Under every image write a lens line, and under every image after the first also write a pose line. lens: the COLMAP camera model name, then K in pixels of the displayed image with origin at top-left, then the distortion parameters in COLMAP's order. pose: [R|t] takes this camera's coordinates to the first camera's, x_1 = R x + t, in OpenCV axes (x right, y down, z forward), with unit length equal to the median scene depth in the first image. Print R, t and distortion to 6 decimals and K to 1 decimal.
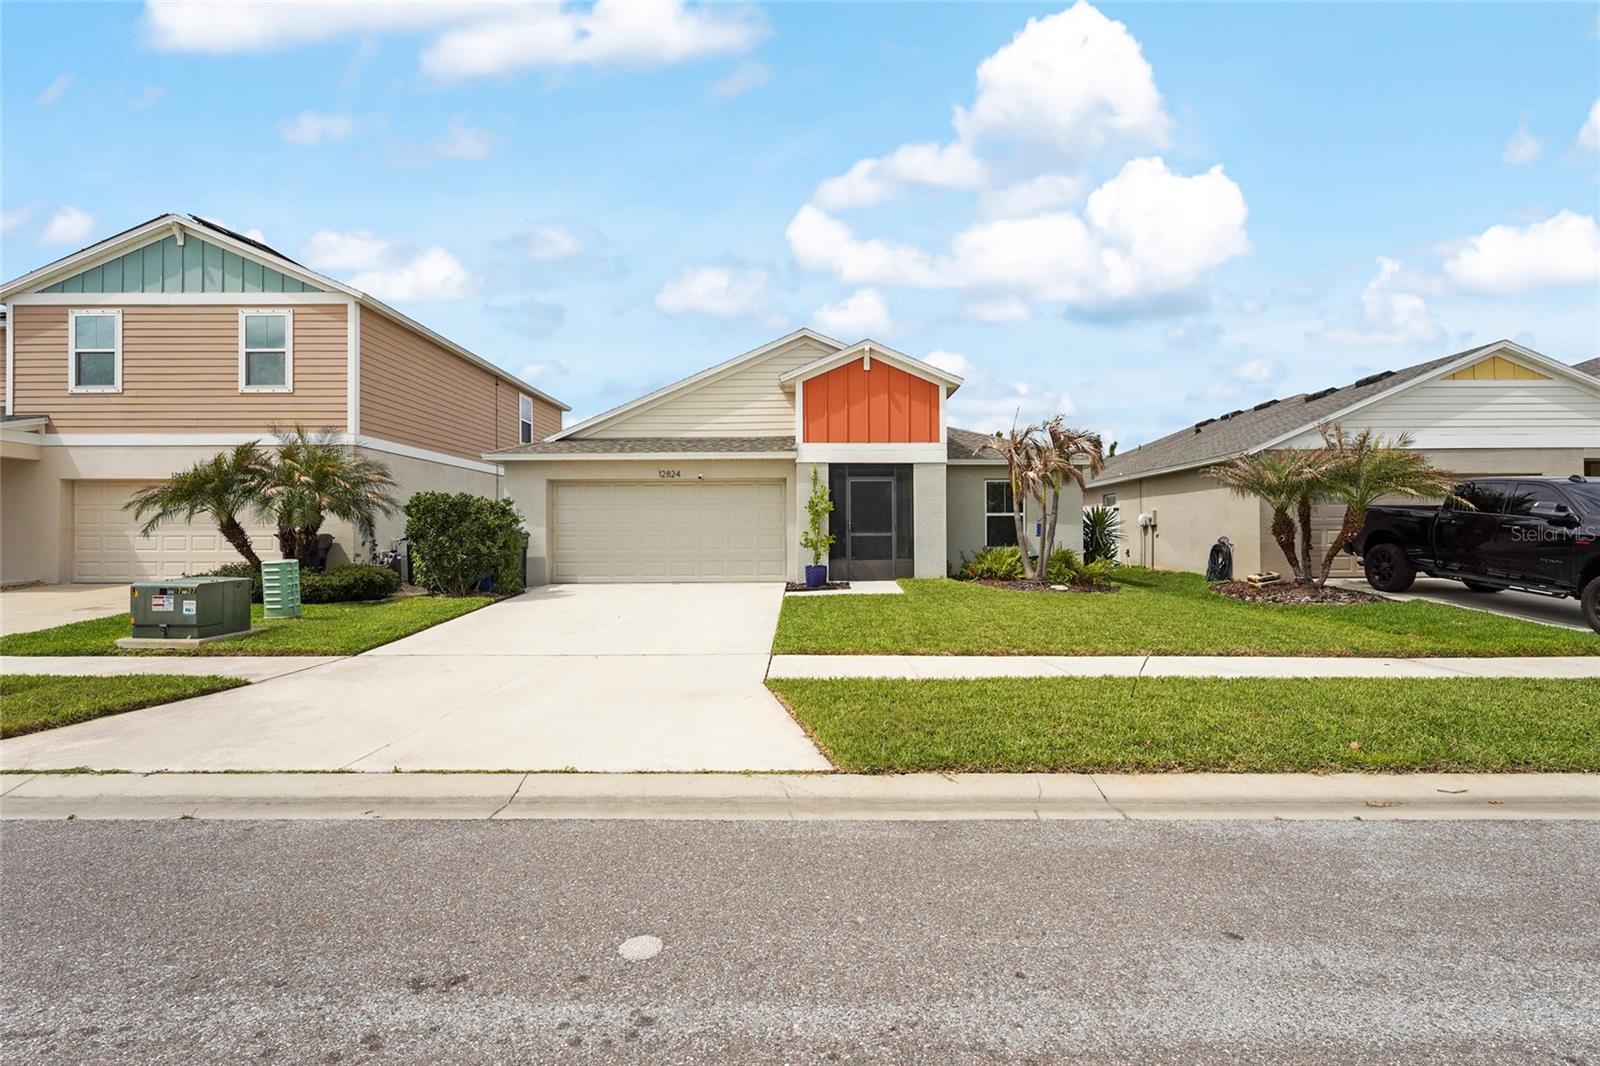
lens RADIAL K [[743.7, 0, 790.2], [0, 743.7, 532.0], [0, 0, 1]] dist [0.001948, 0.000990]
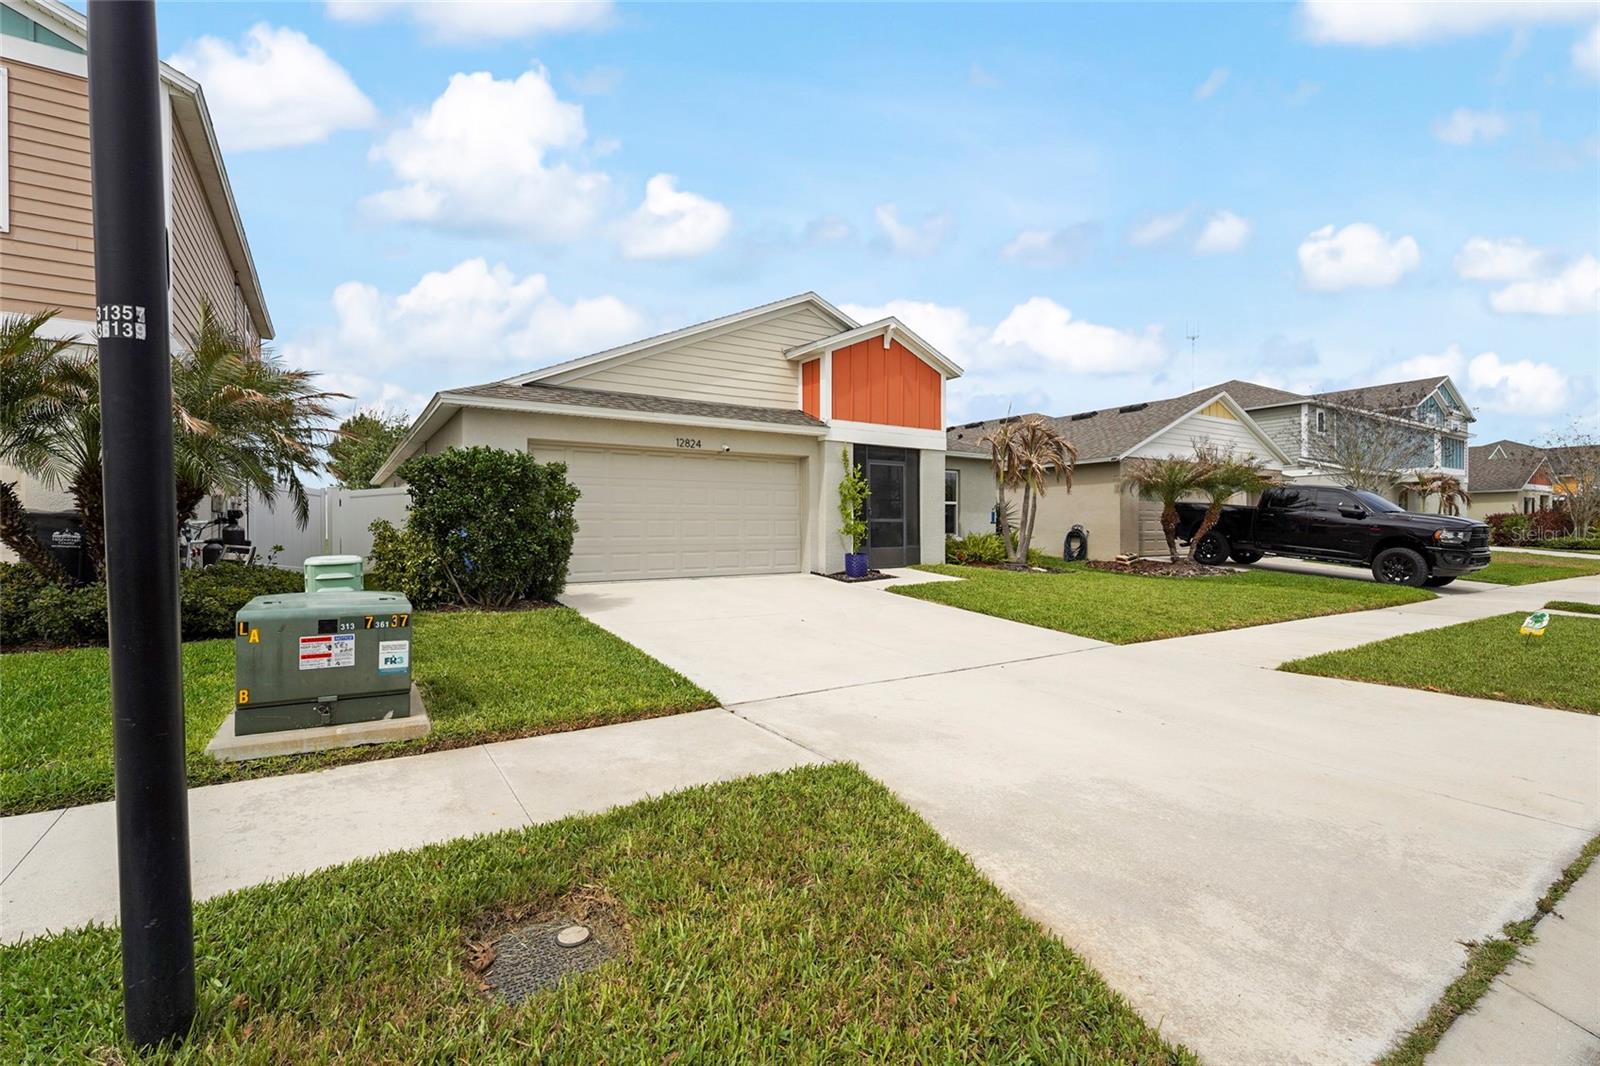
lens RADIAL K [[743.7, 0, 832.7], [0, 743.7, 526.9], [0, 0, 1]] dist [0.001948, 0.000990]
pose [[0.816128, 0.003369, 0.577862, -0.504189], [-0.007265, 0.999964, 0.004430, 0.007737], [-0.577826, -0.007814, 0.816123, 0.257218]]
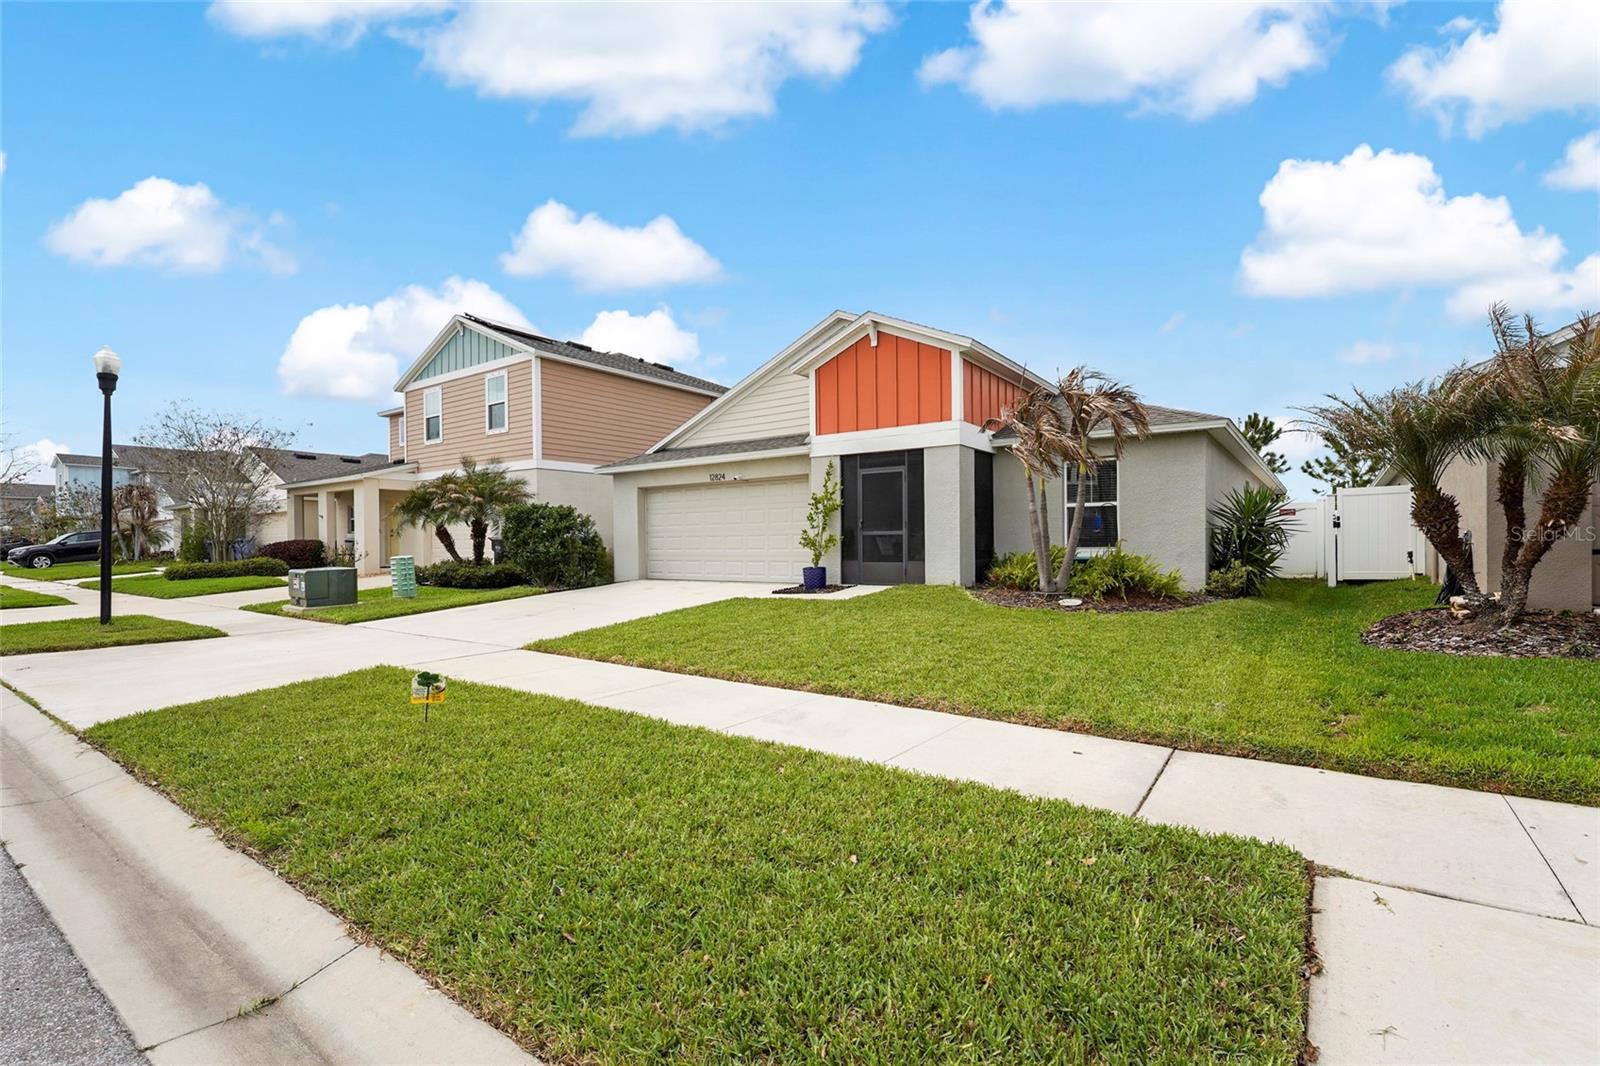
lens RADIAL K [[743.7, 0, 803.6], [0, 743.7, 536.9], [0, 0, 1]] dist [0.001948, 0.000990]
pose [[0.806076, -0.008004, -0.591758, 0.555213], [0.011279, 0.999935, 0.001839, 0.005543], [0.591704, -0.008157, 0.806114, 0.236757]]
